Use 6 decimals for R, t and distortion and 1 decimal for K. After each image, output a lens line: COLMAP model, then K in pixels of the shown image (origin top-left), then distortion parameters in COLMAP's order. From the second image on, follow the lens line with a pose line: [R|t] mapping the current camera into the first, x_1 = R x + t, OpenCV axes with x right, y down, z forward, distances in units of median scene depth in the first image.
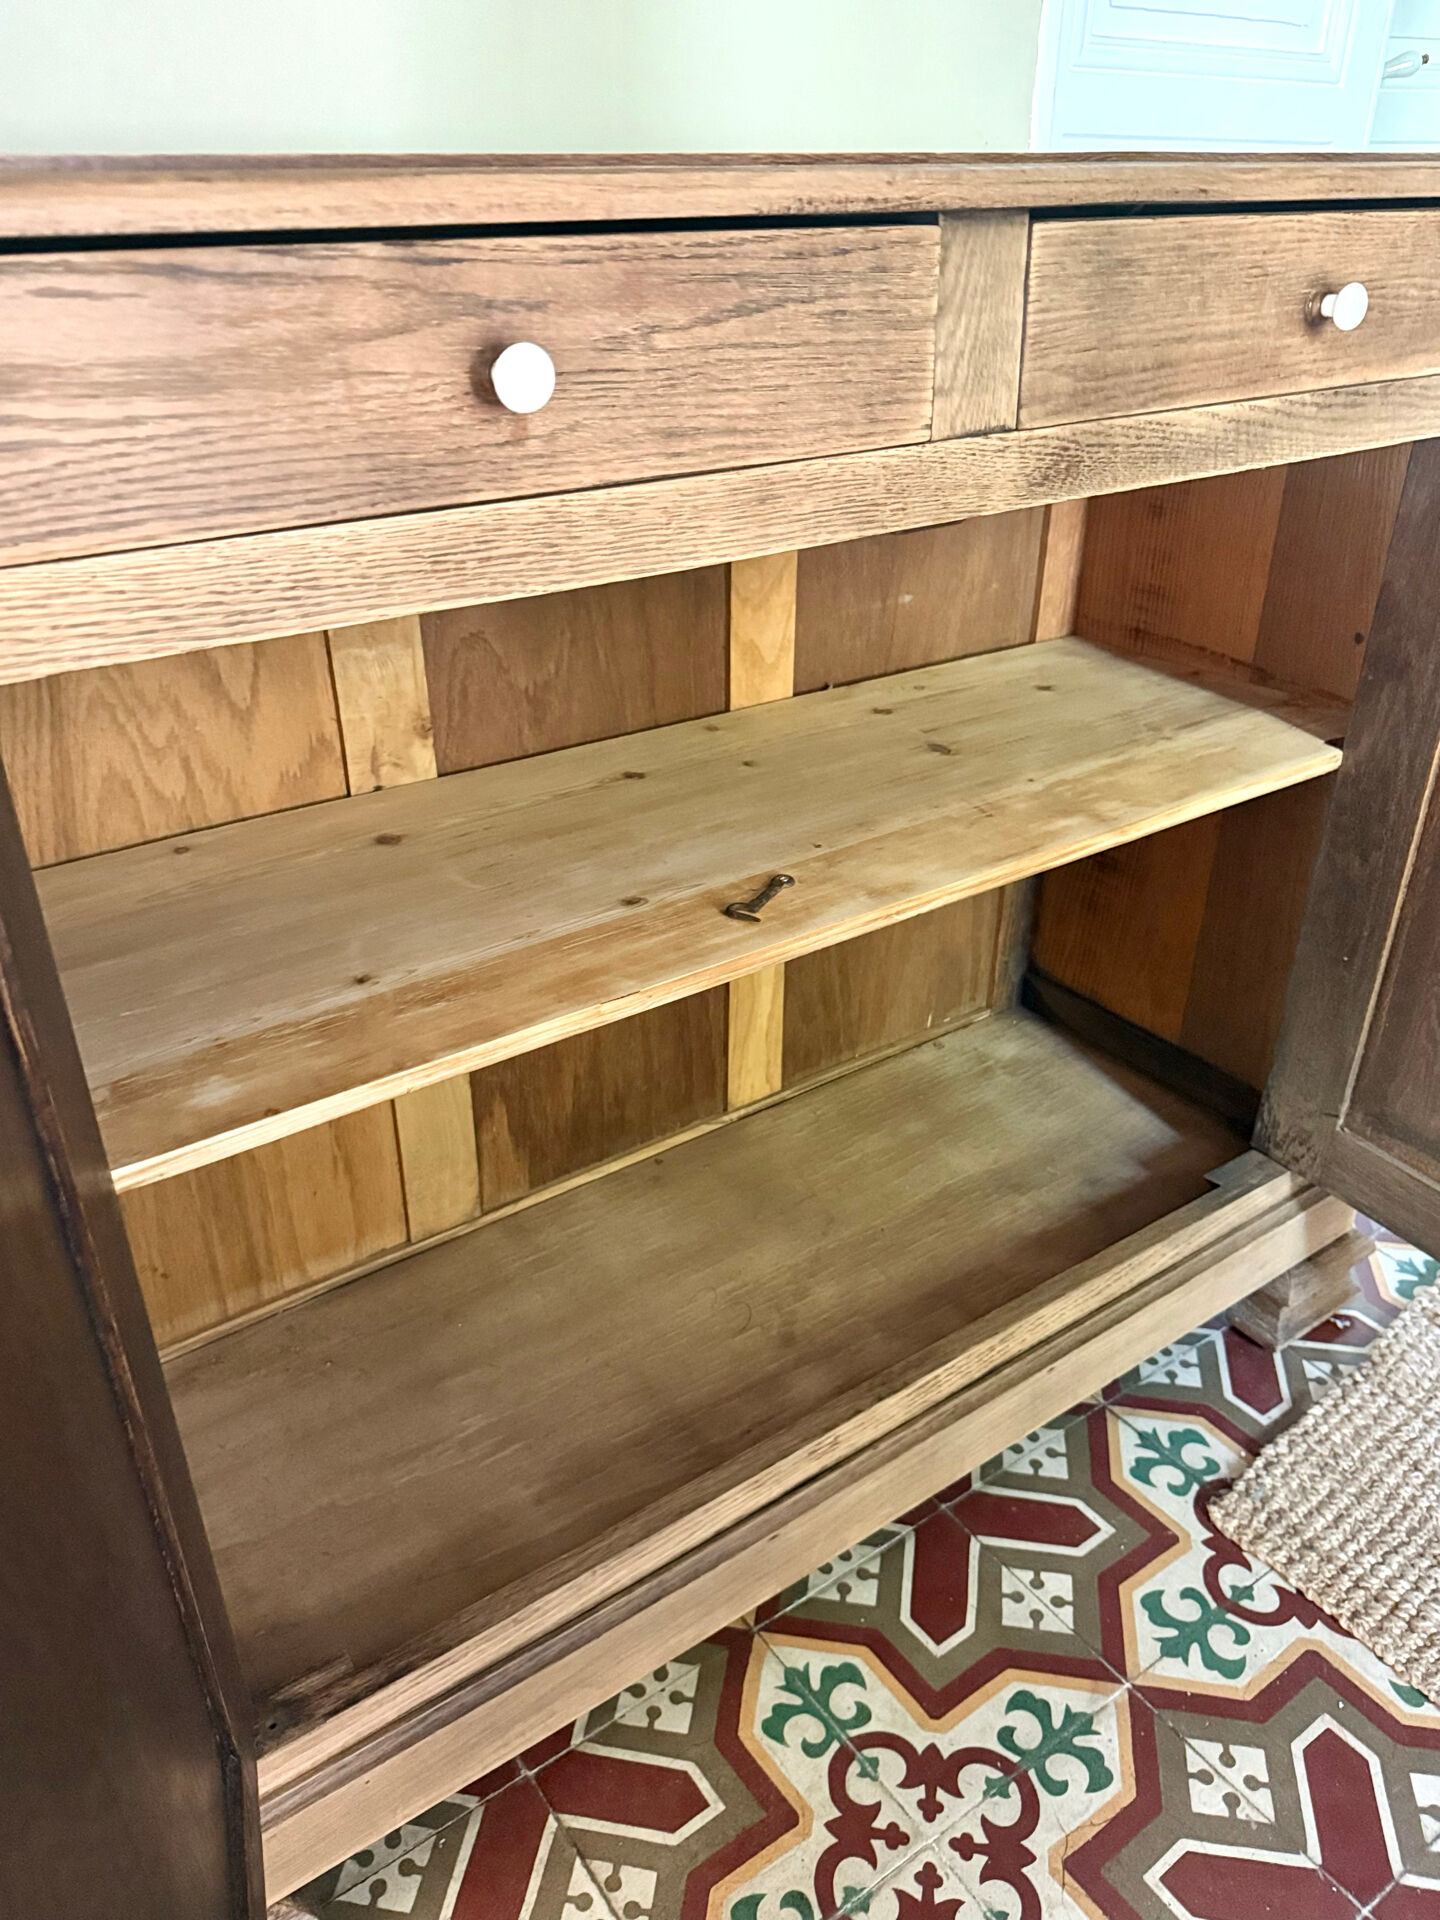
lens RADIAL K [[1403.3, 0, 719.1], [0, 1403.3, 977.4], [0, 0, 1]] dist [0.044497, -0.078705]
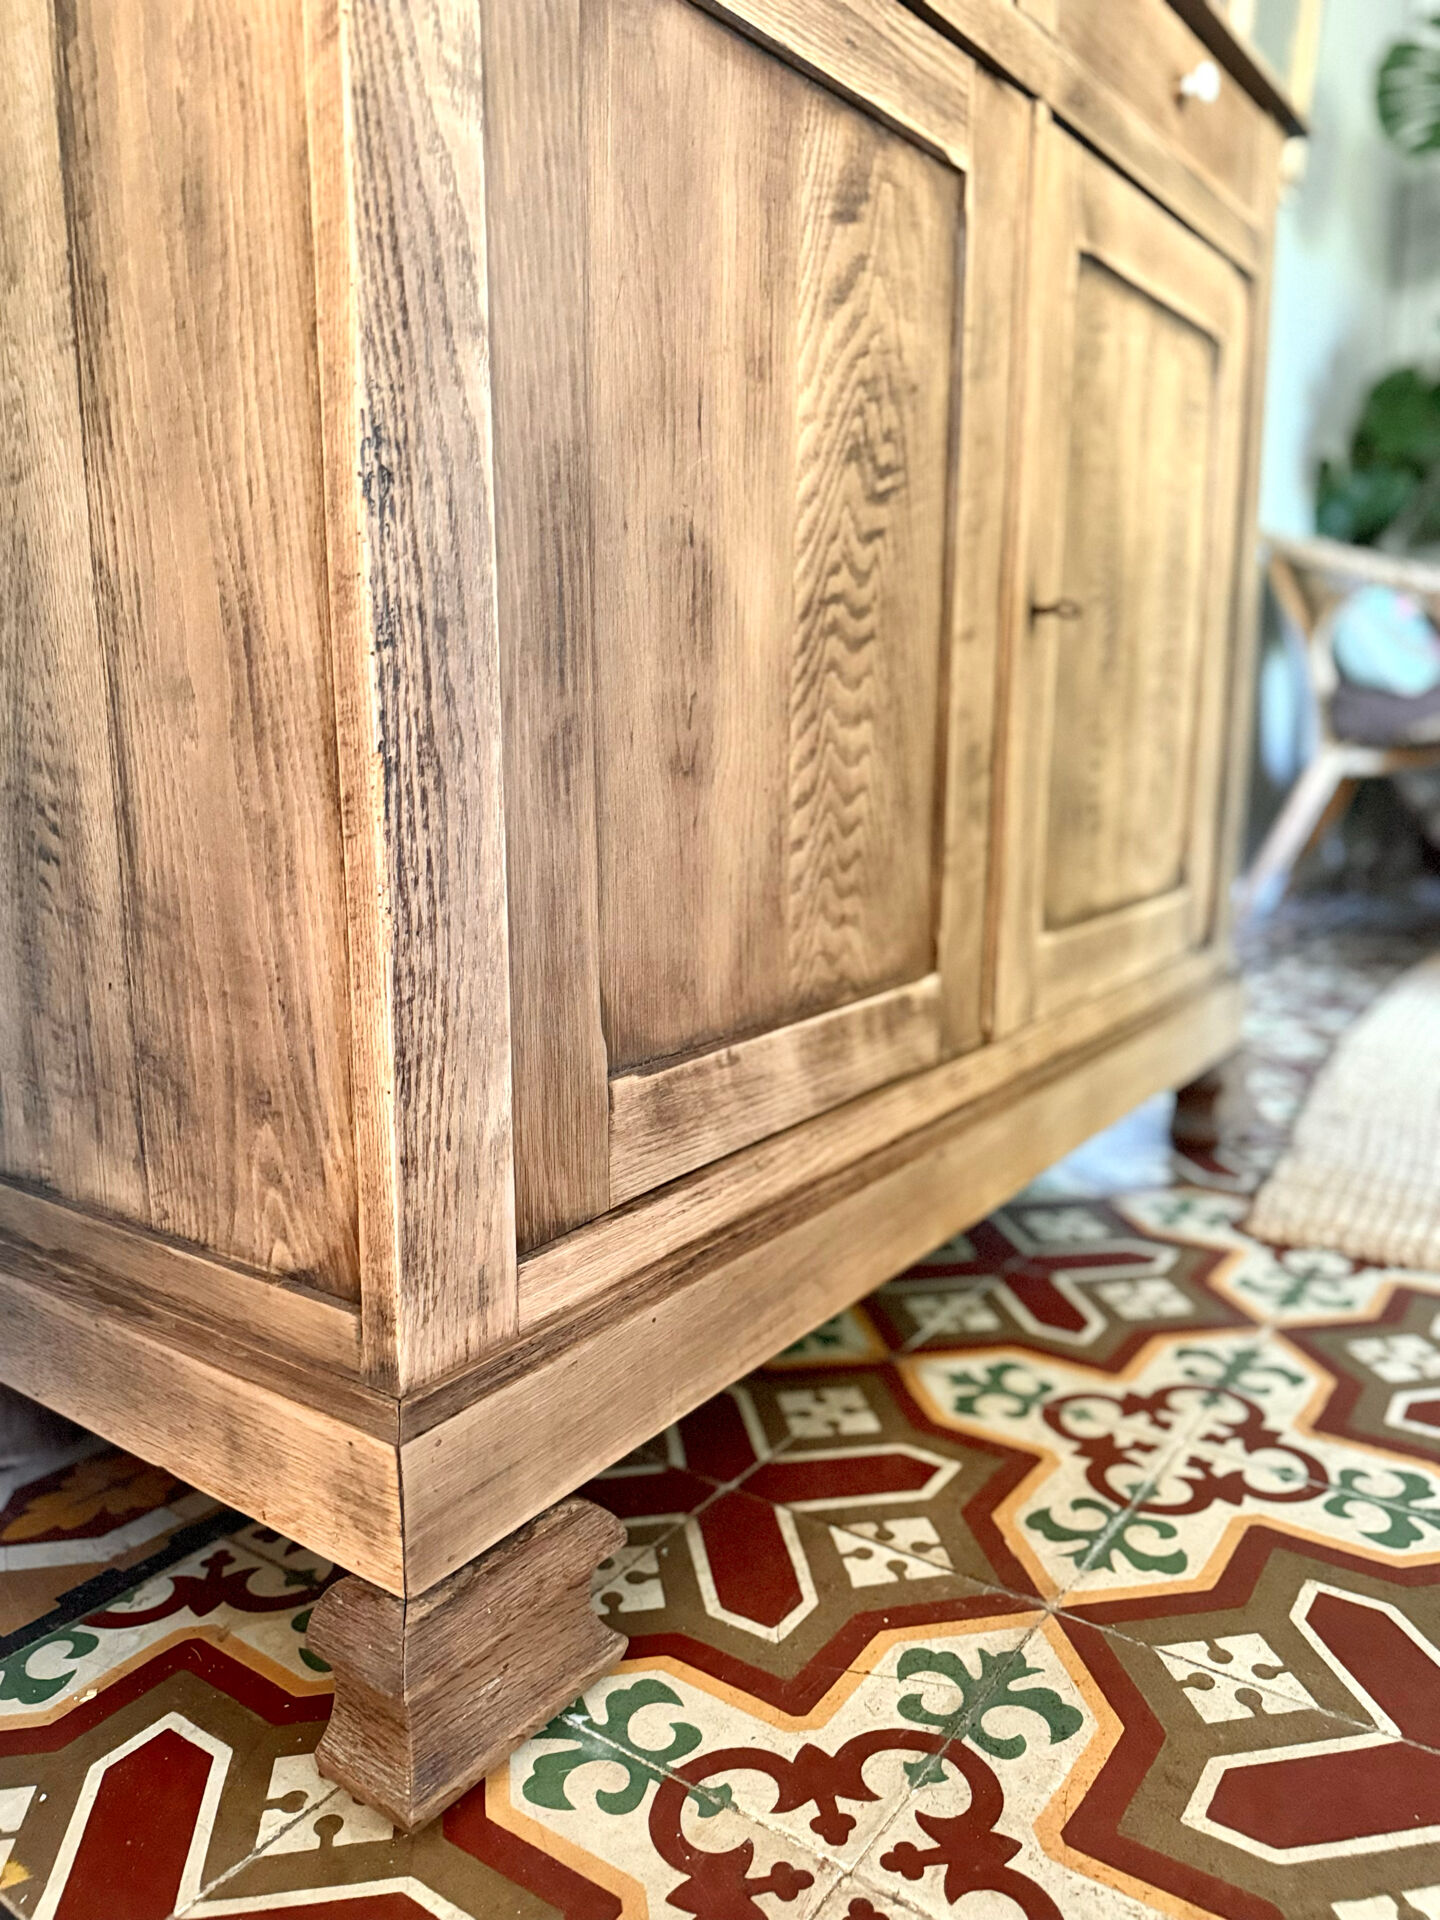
lens RADIAL K [[1403.3, 0, 731.7], [0, 1403.3, 967.9], [0, 0, 1]] dist [0.044497, -0.078705]
pose [[0.942760, -0.060736, 0.327896, -0.373983], [0.164362, 0.940175, -0.298423, 0.509798], [-0.290154, 0.335235, 0.896342, 0.153158]]
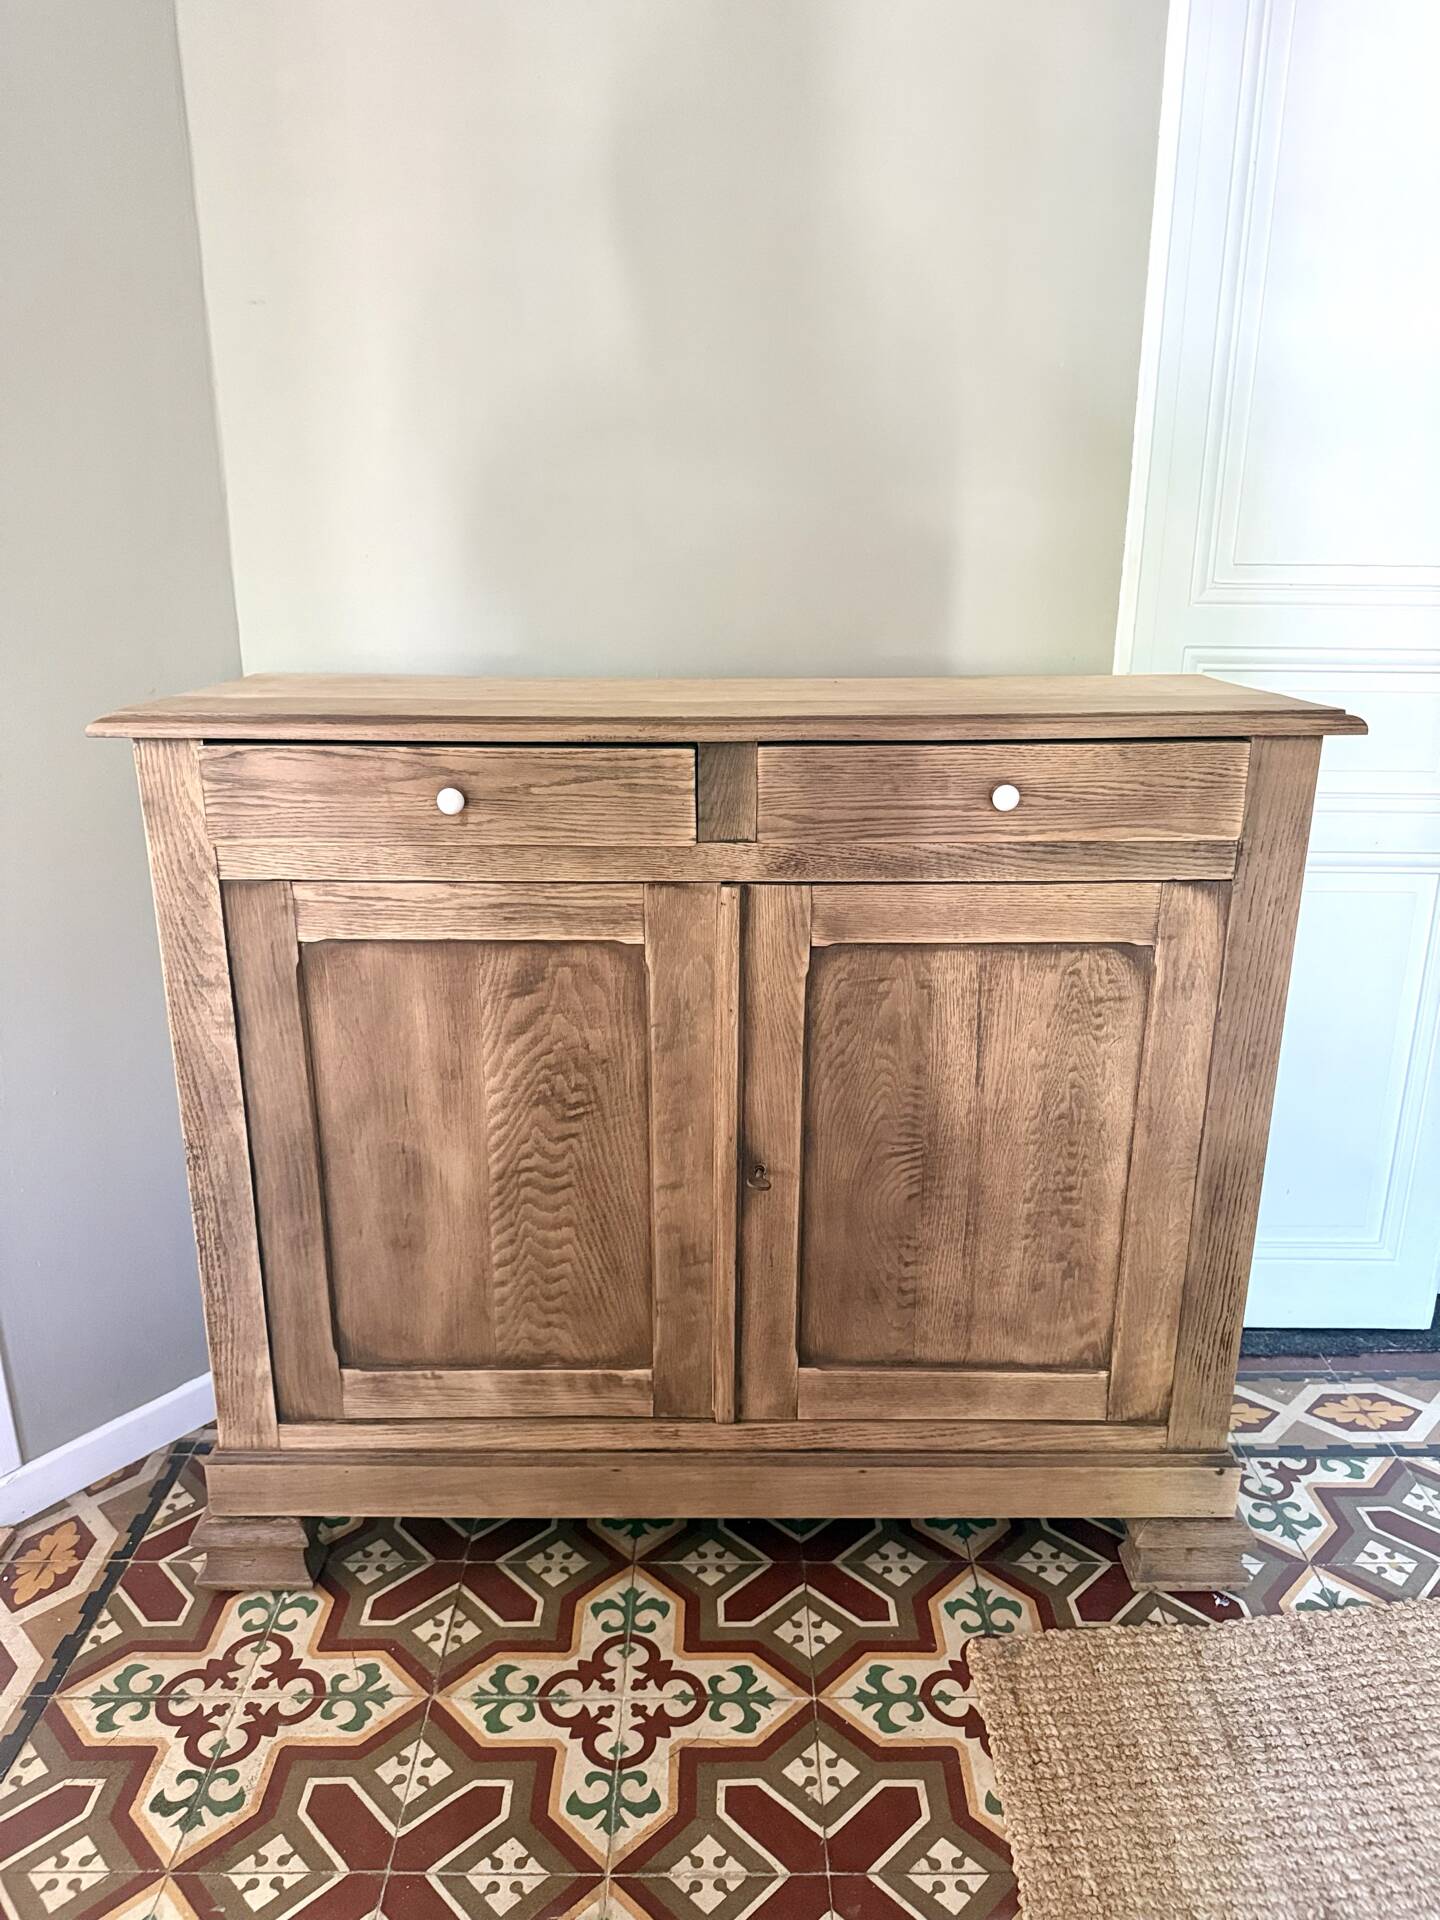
lens RADIAL K [[1394.4, 0, 729.9], [0, 1394.4, 970.3], [0, 0, 1]] dist [0.056465, -0.086860]
pose [[0.819064, 0.182834, -0.543789, 0.863577], [-0.290345, 0.949614, -0.118040, 0.009233], [0.494808, 0.254568, 0.830879, -0.381980]]
